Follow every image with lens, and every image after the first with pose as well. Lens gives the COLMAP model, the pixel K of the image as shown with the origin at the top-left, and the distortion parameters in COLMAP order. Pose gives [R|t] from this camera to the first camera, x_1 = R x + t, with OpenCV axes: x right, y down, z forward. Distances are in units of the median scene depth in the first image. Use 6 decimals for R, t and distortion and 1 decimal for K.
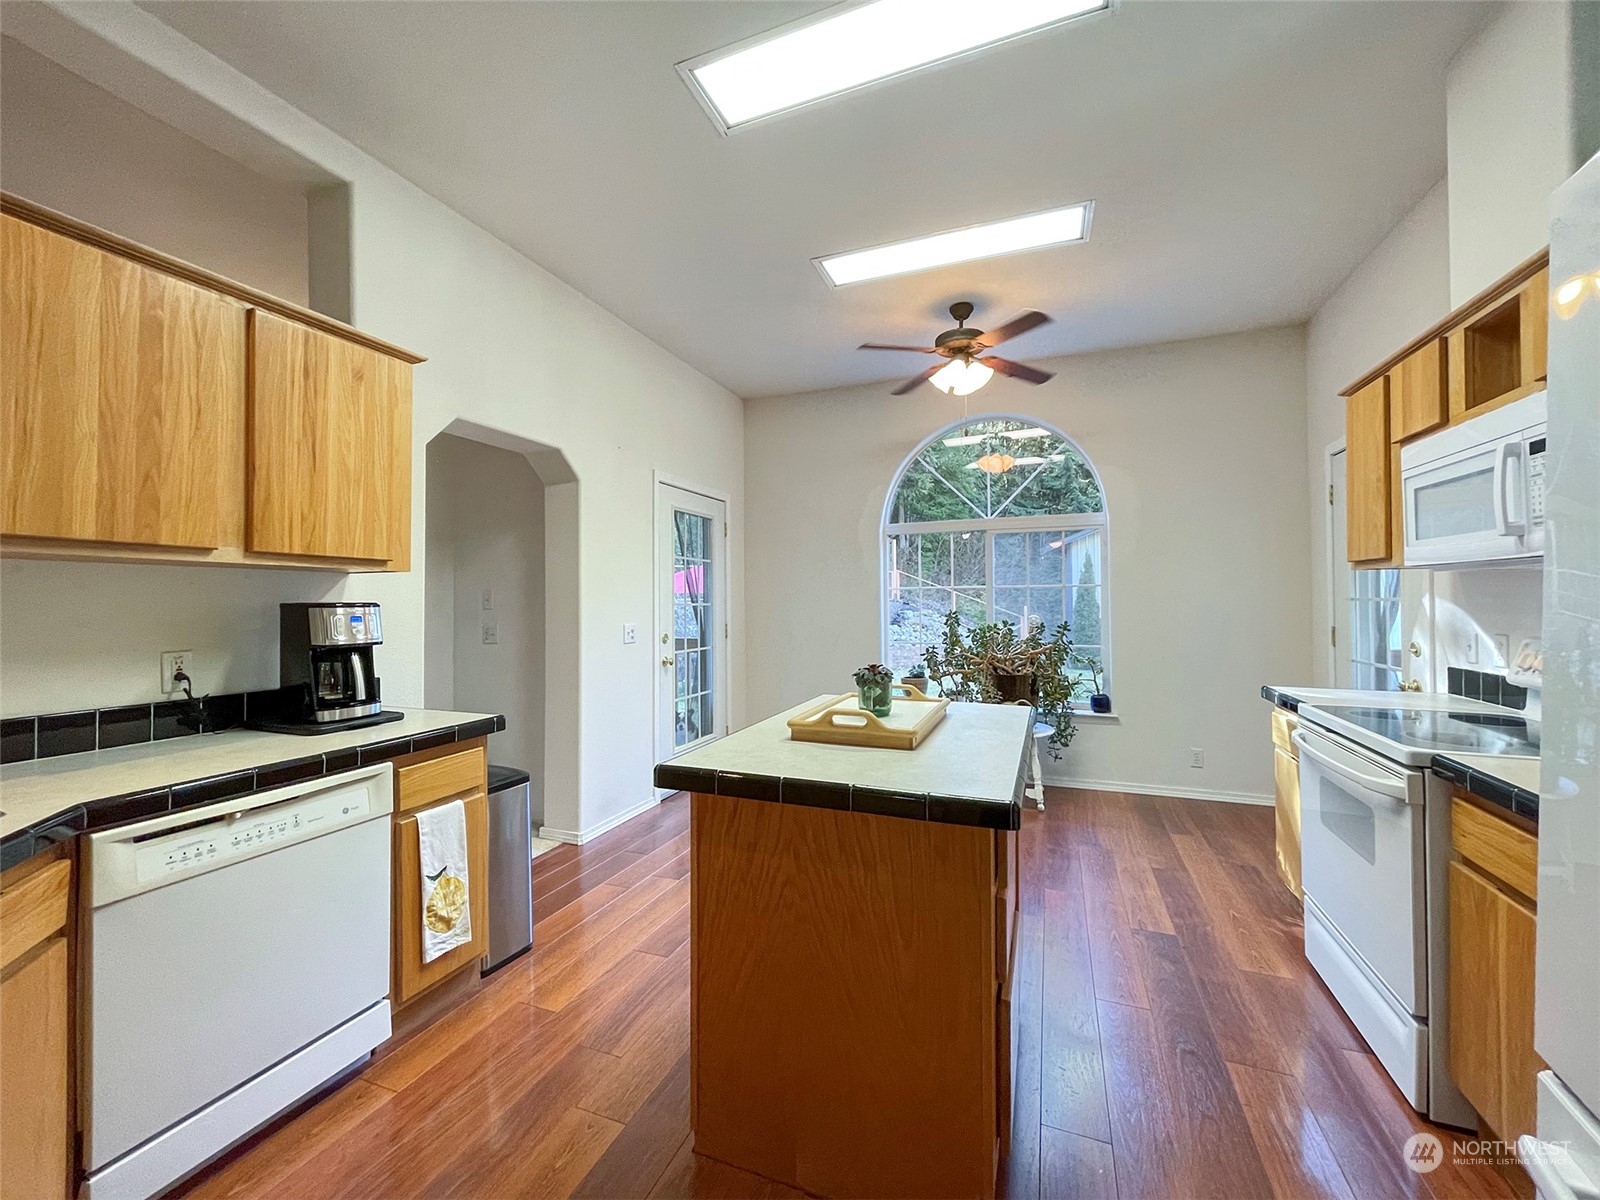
lens RADIAL K [[662.8, 0, 798.5], [0, 662.8, 592.2], [0, 0, 1]] dist [0.008777, -0.000277]
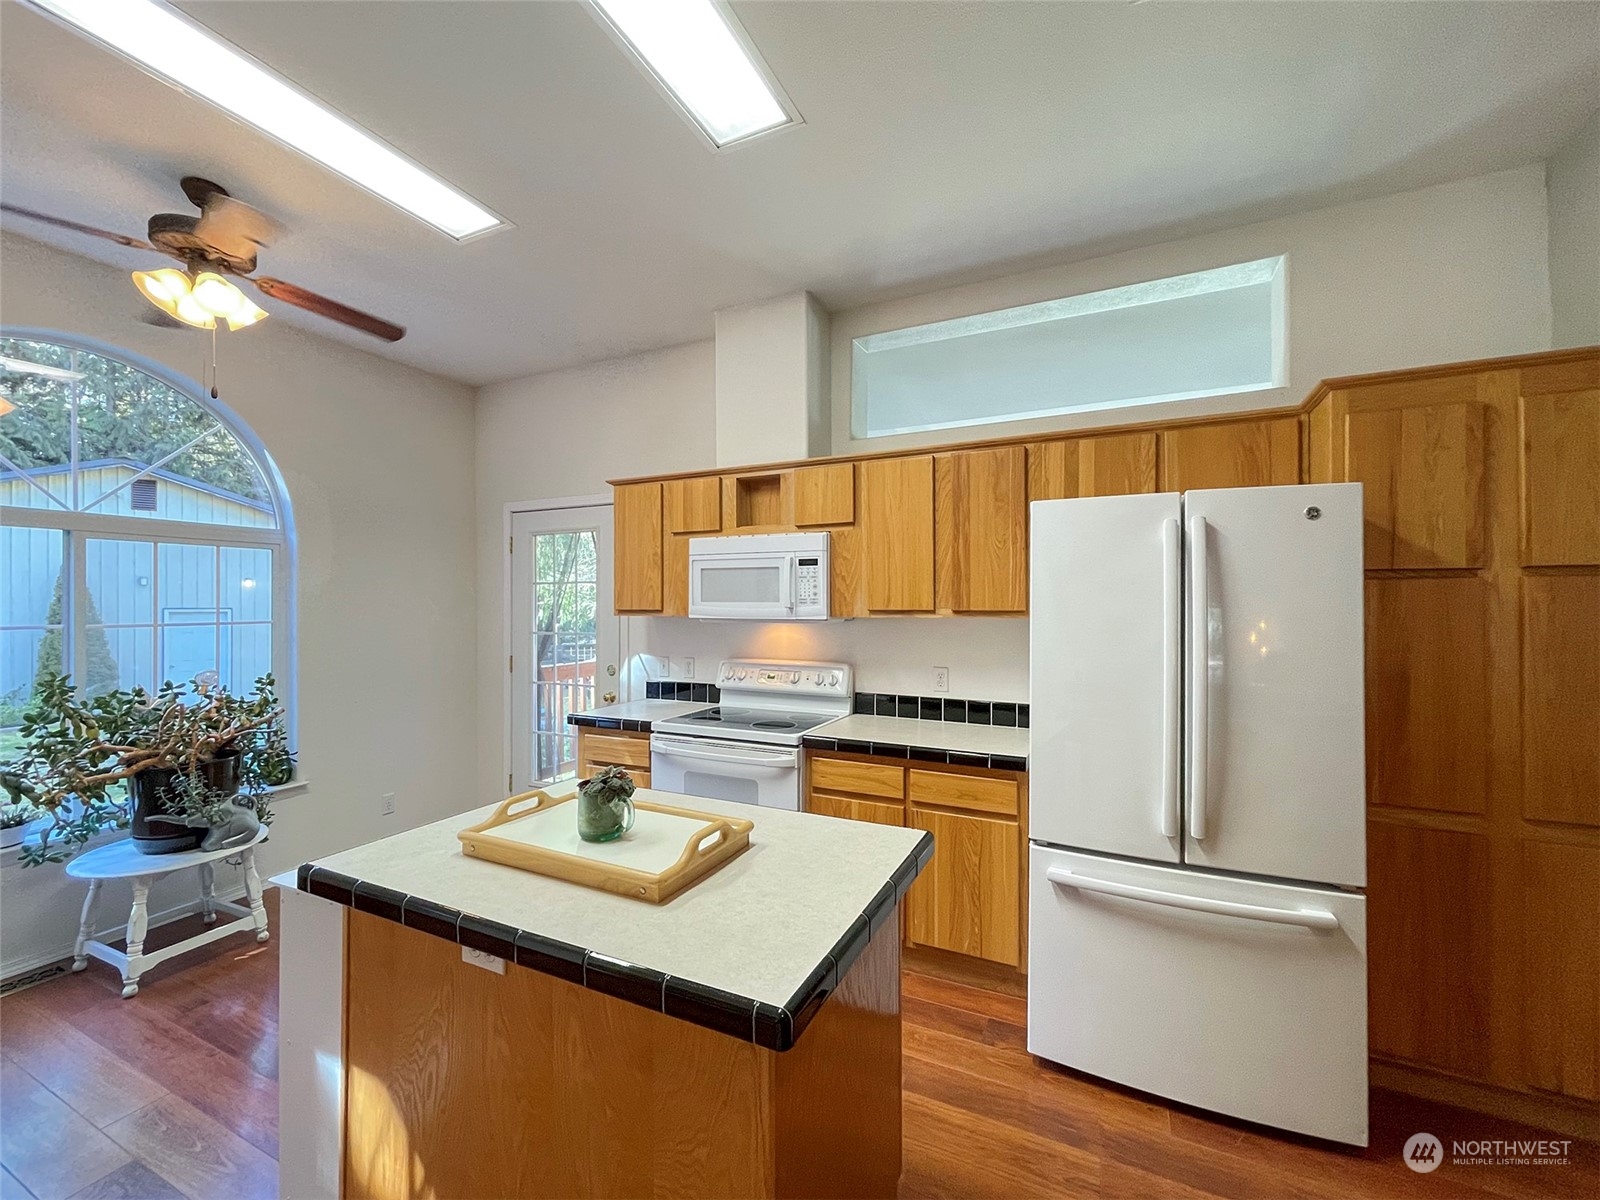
lens RADIAL K [[662.8, 0, 803.2], [0, 662.8, 598.7], [0, 0, 1]] dist [0.008777, -0.000277]
pose [[0.076270, 0.006997, 0.997063, -0.488518], [-0.008195, 0.999946, -0.006390, -0.065792], [-0.997054, -0.007684, 0.076323, 0.560665]]
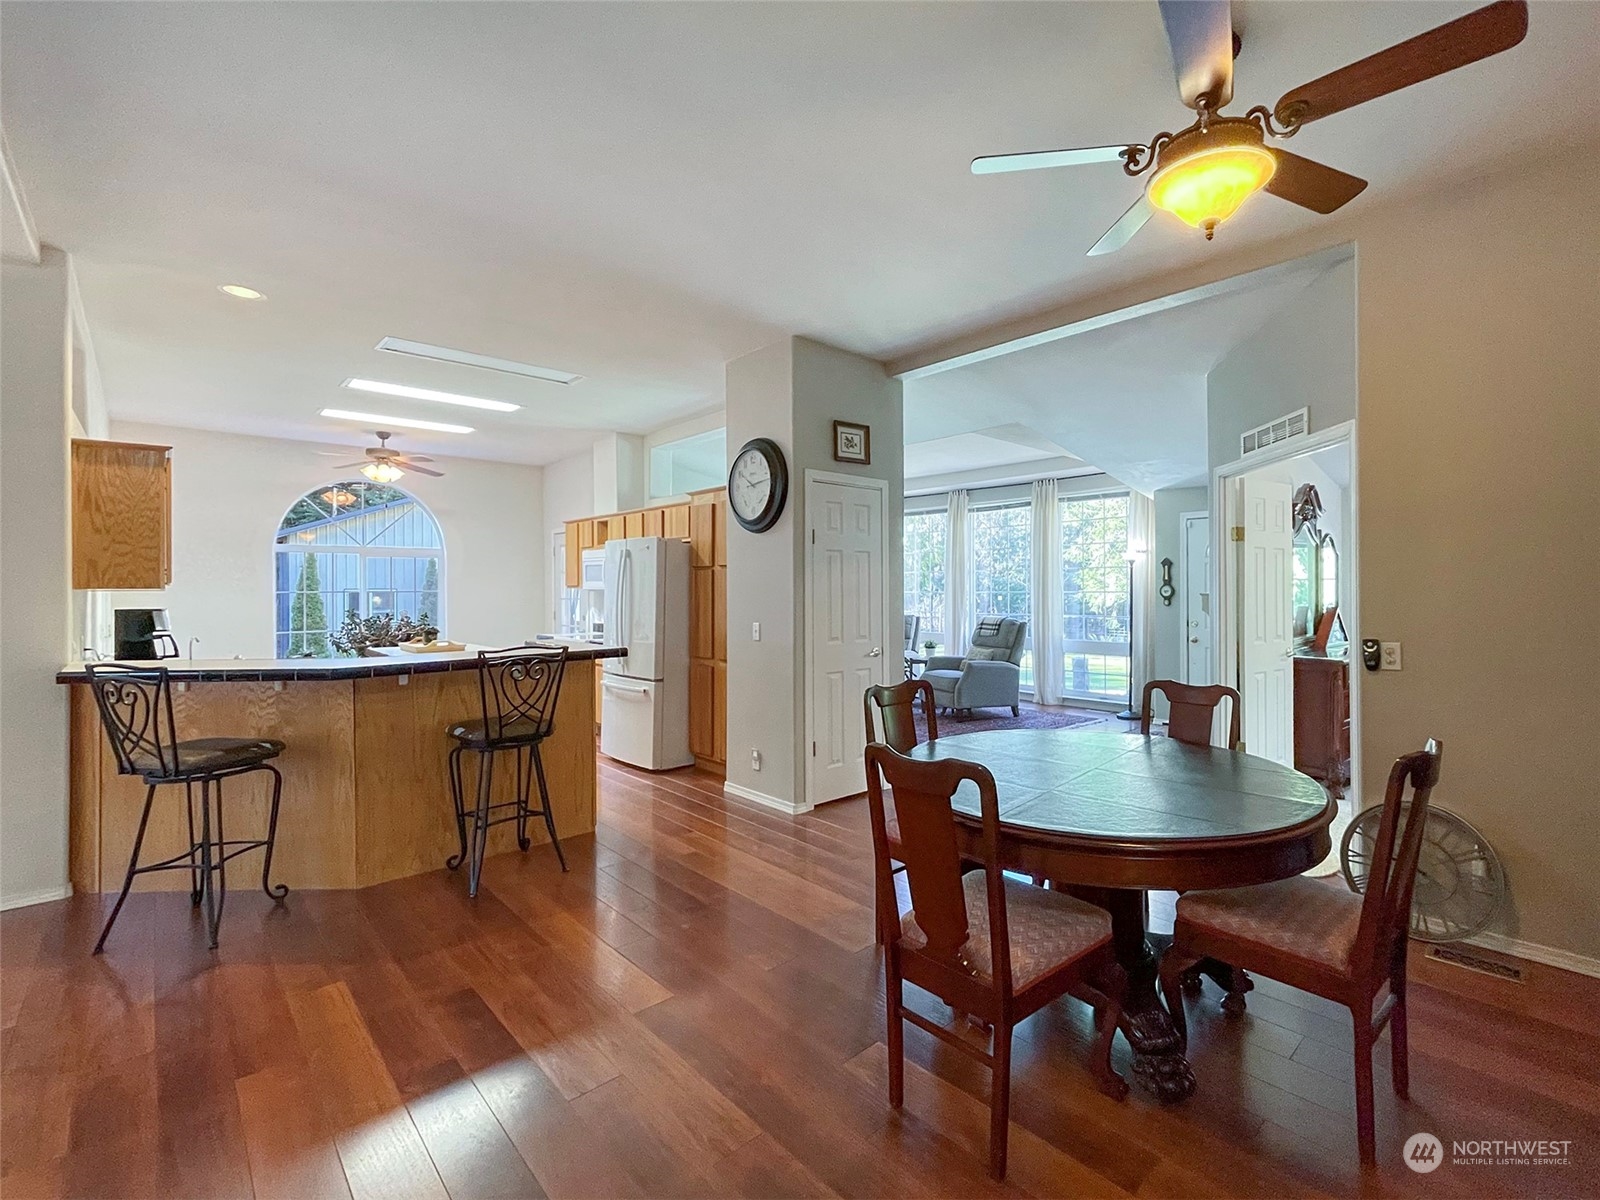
lens RADIAL K [[662.8, 0, 801.6], [0, 662.8, 592.2], [0, 0, 1]] dist [0.008777, -0.000277]
pose [[0.414504, -0.003081, 0.910042, -1.292744], [-0.007776, 0.999946, 0.006927, -0.050272], [-0.910014, -0.009948, 0.414458, -1.056973]]
